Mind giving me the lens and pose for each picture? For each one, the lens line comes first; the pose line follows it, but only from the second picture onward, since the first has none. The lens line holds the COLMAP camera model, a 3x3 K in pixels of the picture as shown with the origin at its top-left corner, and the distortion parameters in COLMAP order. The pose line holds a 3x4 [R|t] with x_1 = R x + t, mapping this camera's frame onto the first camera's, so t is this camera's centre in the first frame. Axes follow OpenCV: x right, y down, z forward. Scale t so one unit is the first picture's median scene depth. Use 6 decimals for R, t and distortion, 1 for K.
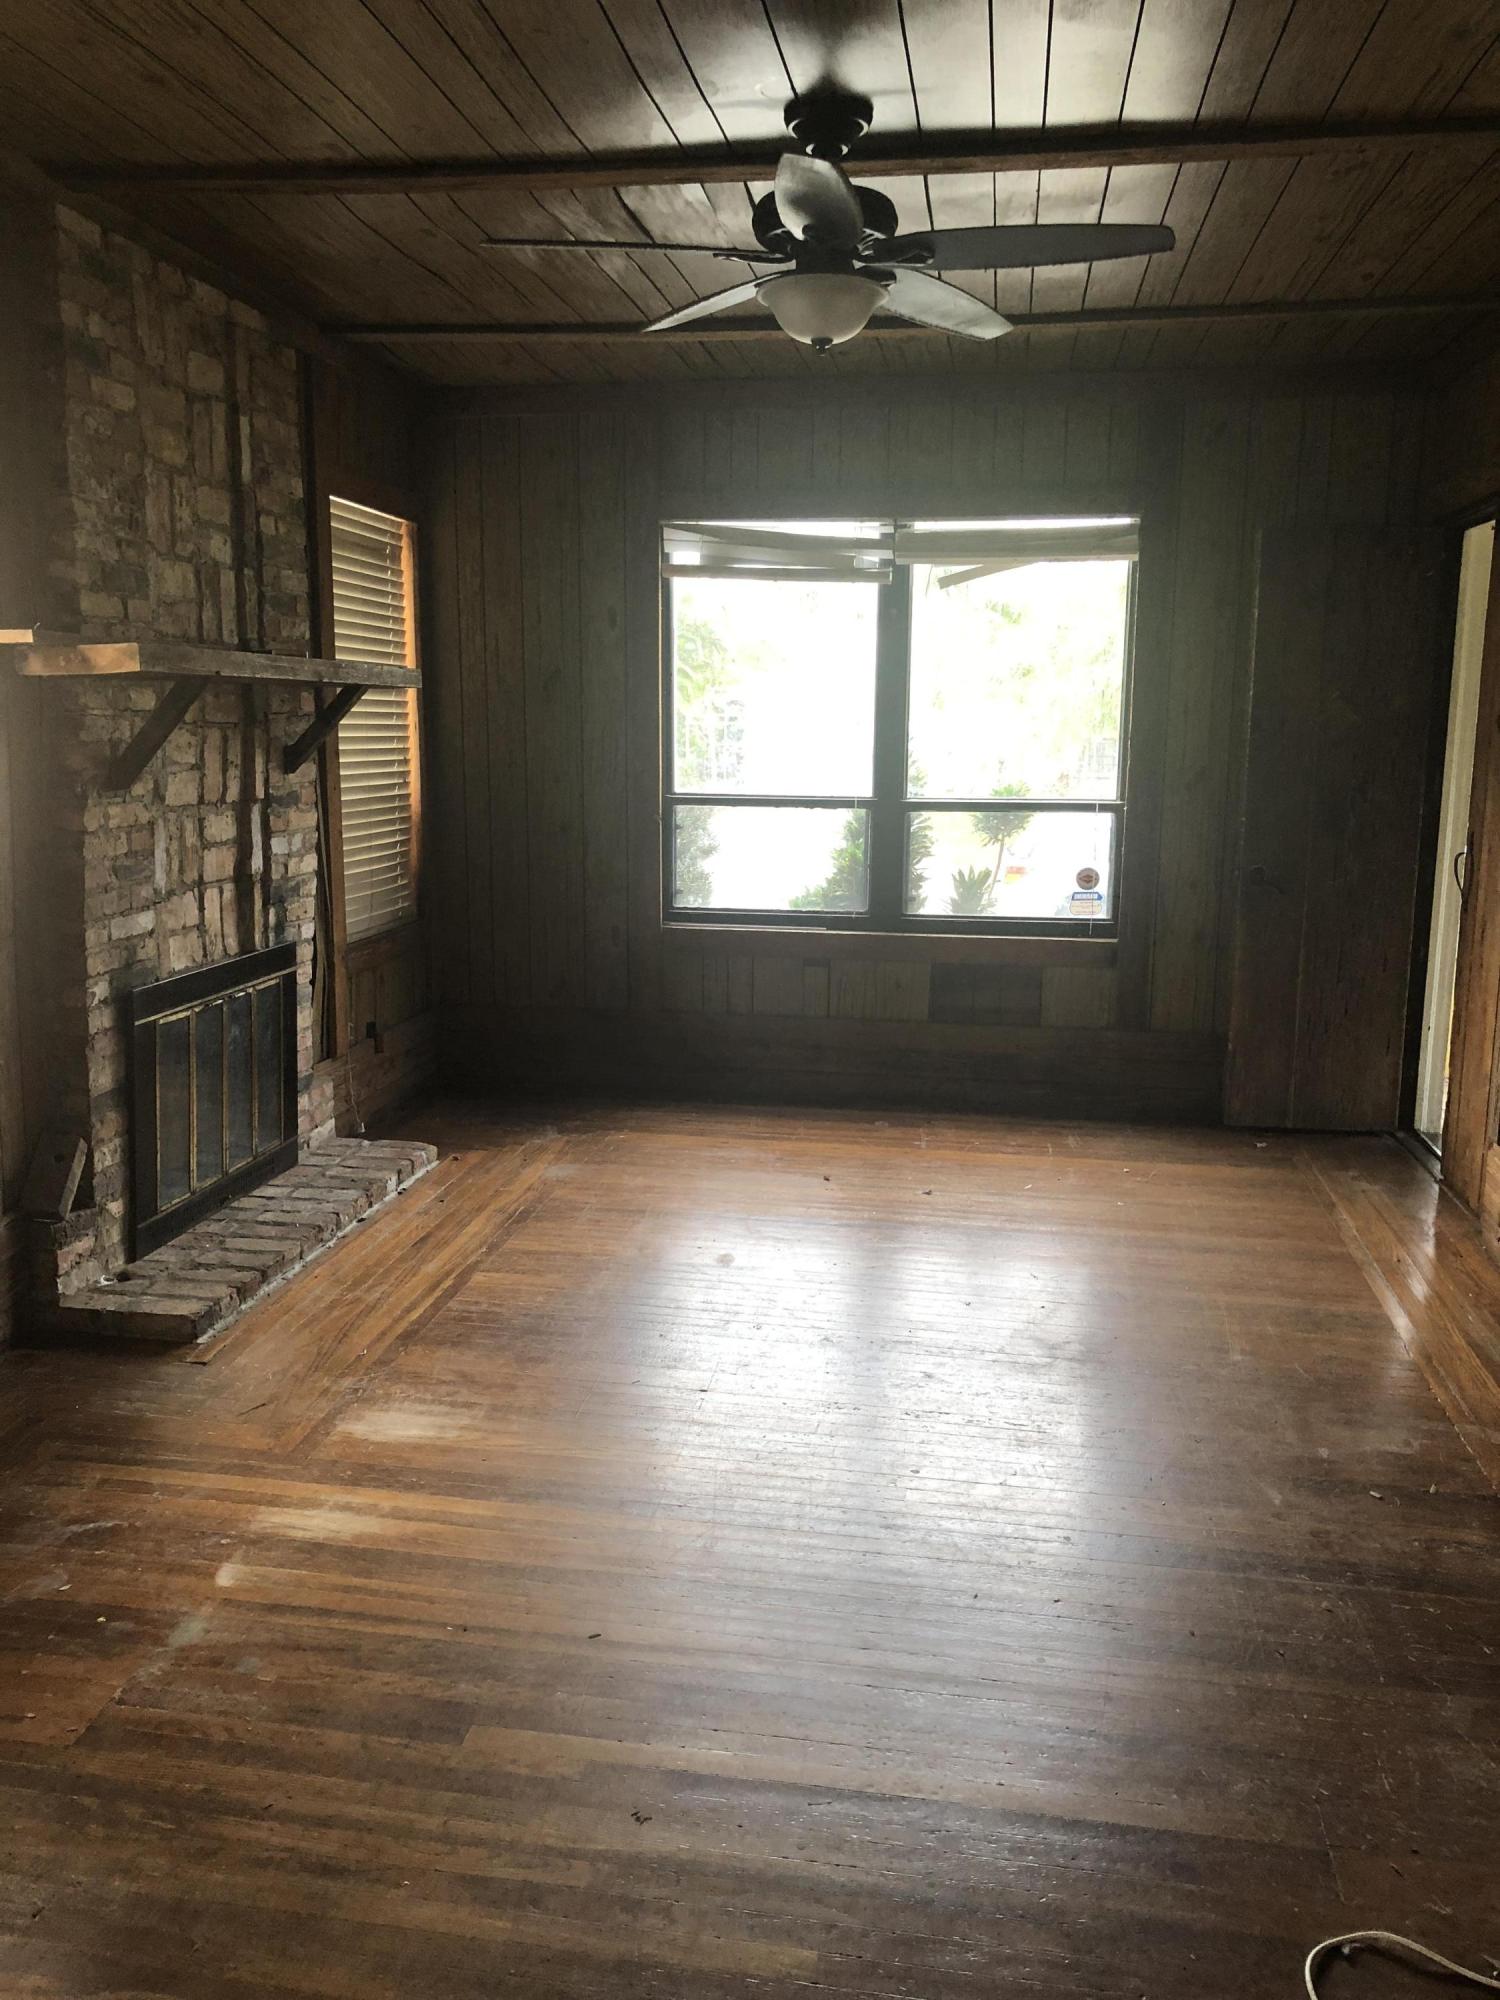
lens RADIAL K [[1649.3, 0, 772.1], [0, 1649.3, 1007.0], [0, 0, 1]] dist [0.045412, -0.029539]
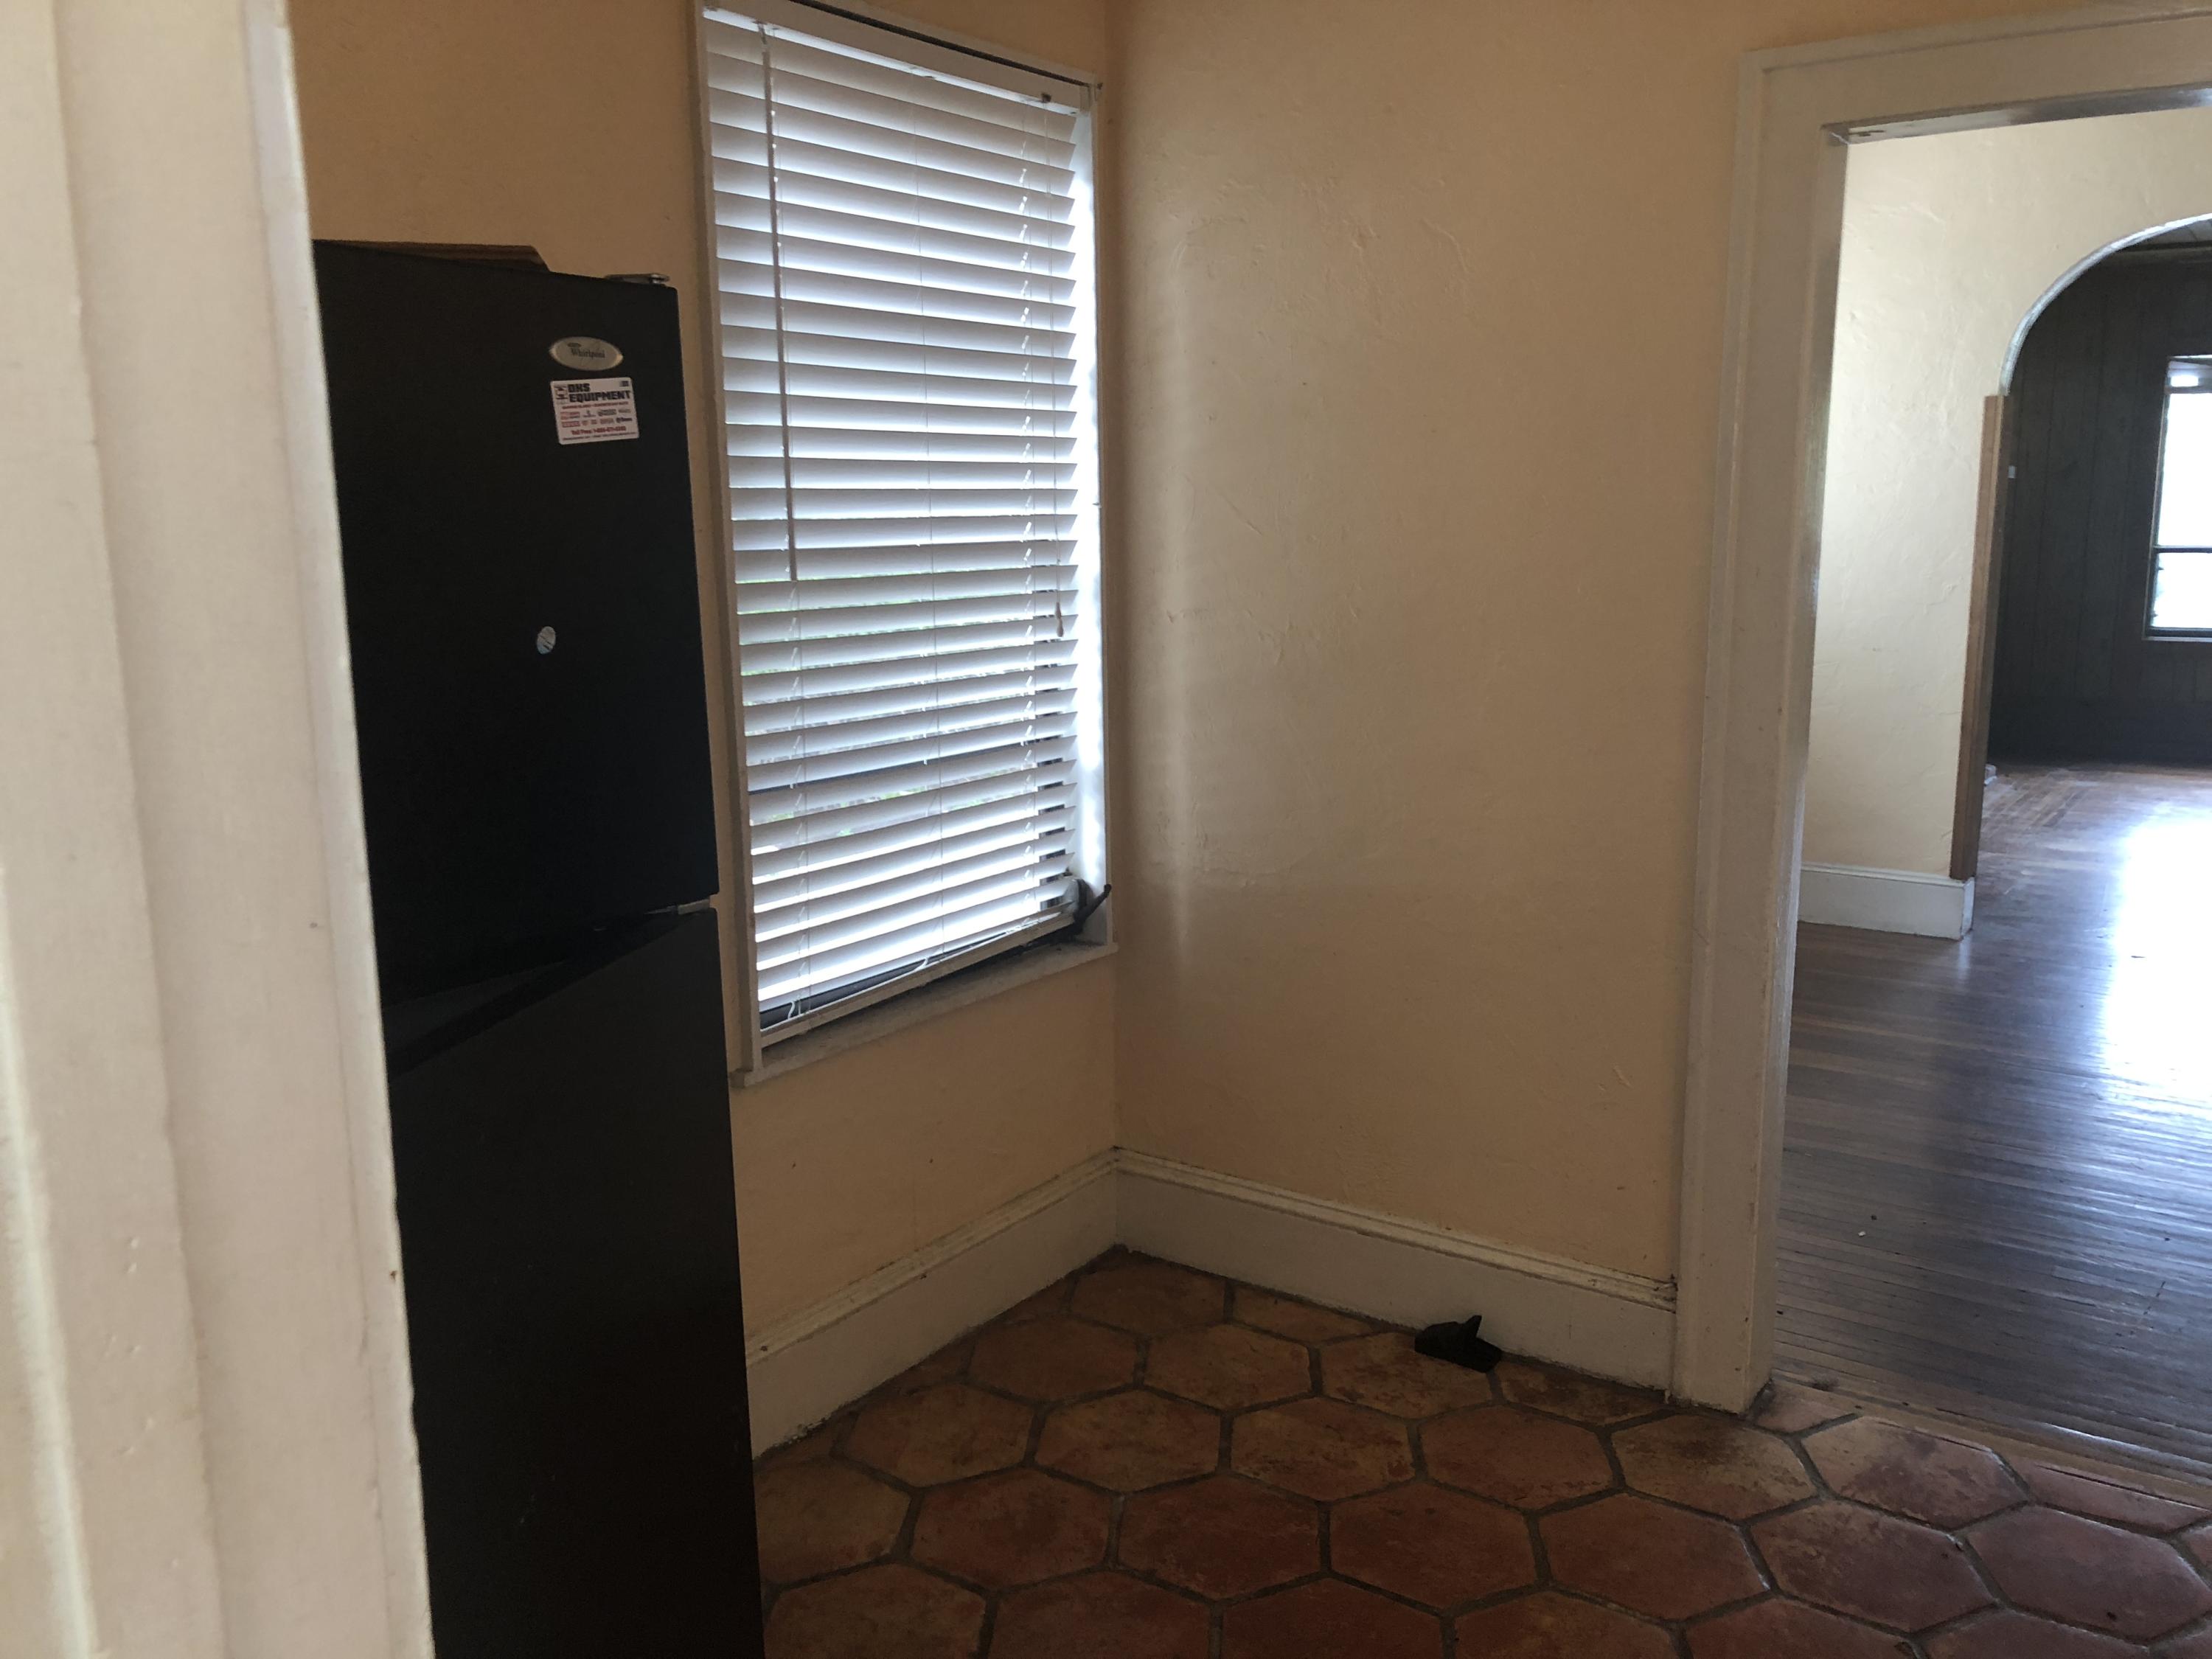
lens RADIAL K [[1824.1, 0, 1127.0], [0, 1824.1, 846.8], [0, 0, 1]] dist [0.045412, -0.029539]
pose [[0.901595, 0.058113, -0.428660, -0.171936], [-0.054435, 0.998300, 0.020845, 0.152918], [0.429143, 0.004540, 0.903225, -0.862603]]
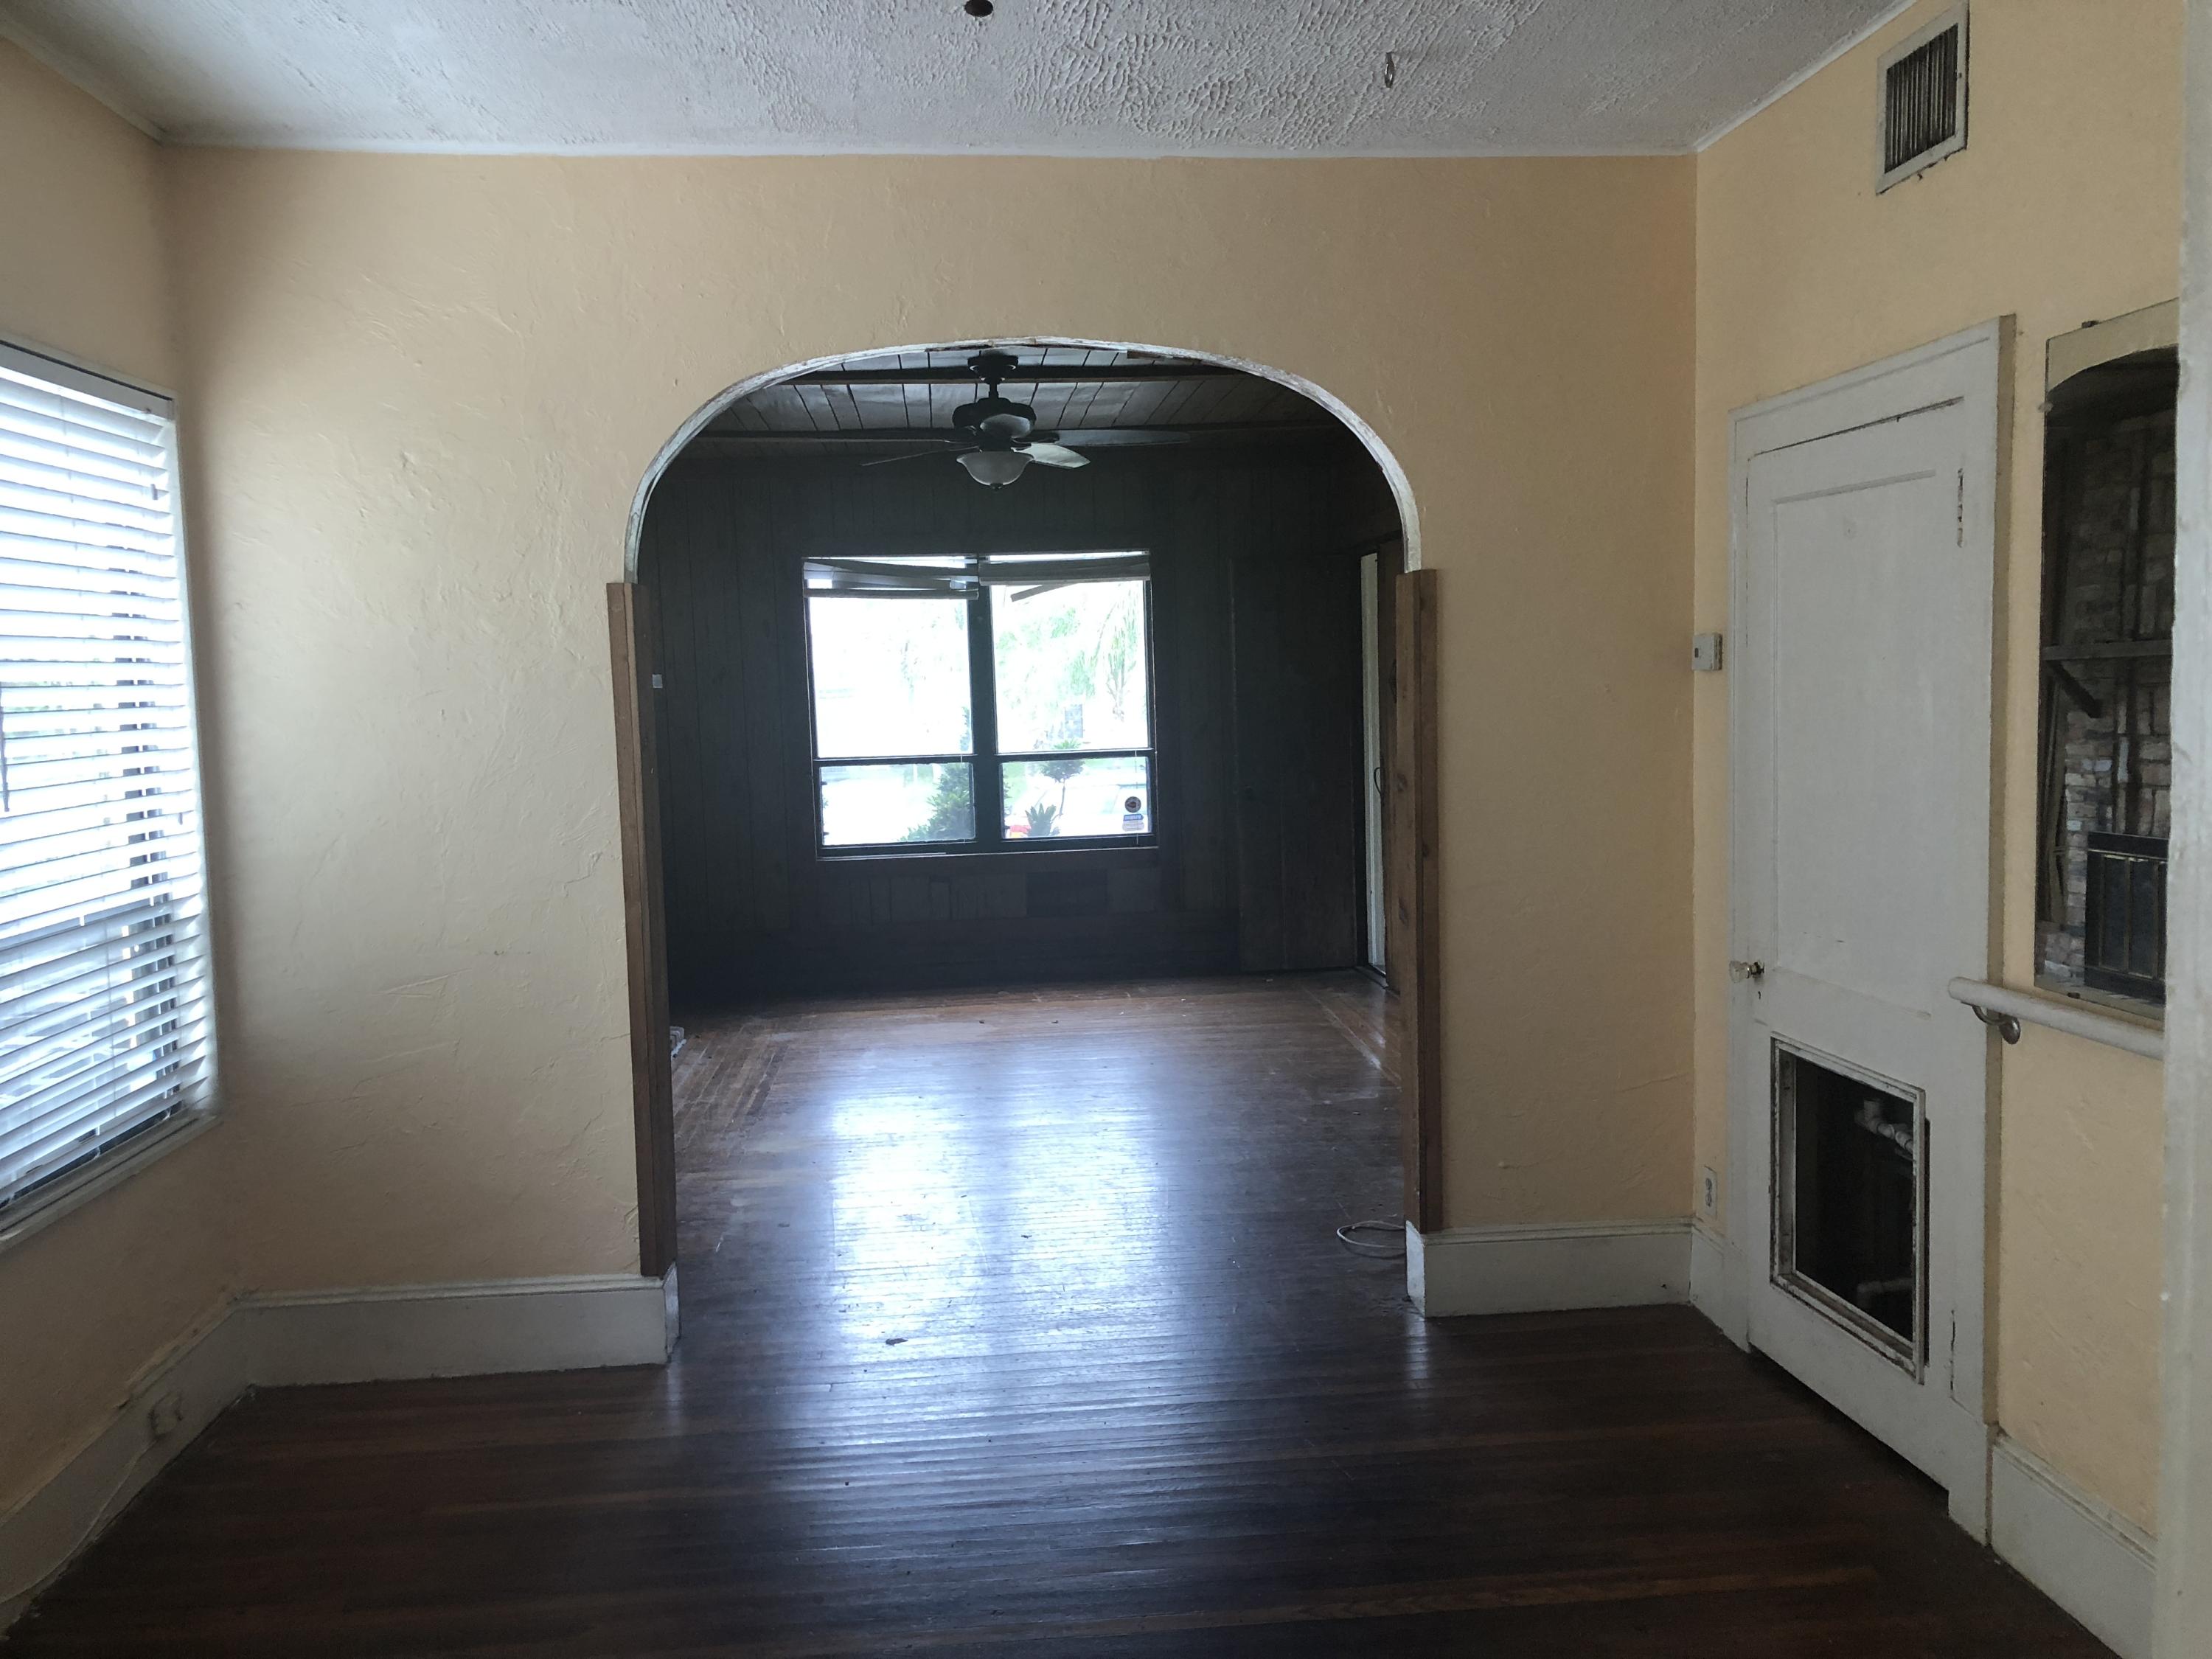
lens RADIAL K [[1824.1, 0, 1150.1], [0, 1824.1, 815.9], [0, 0, 1]] dist [0.045412, -0.029539]
pose [[0.967483, -0.056911, 0.246450, -0.172056], [0.081784, 0.992405, -0.091890, 0.073563], [-0.239349, 0.109058, 0.964789, -0.476005]]
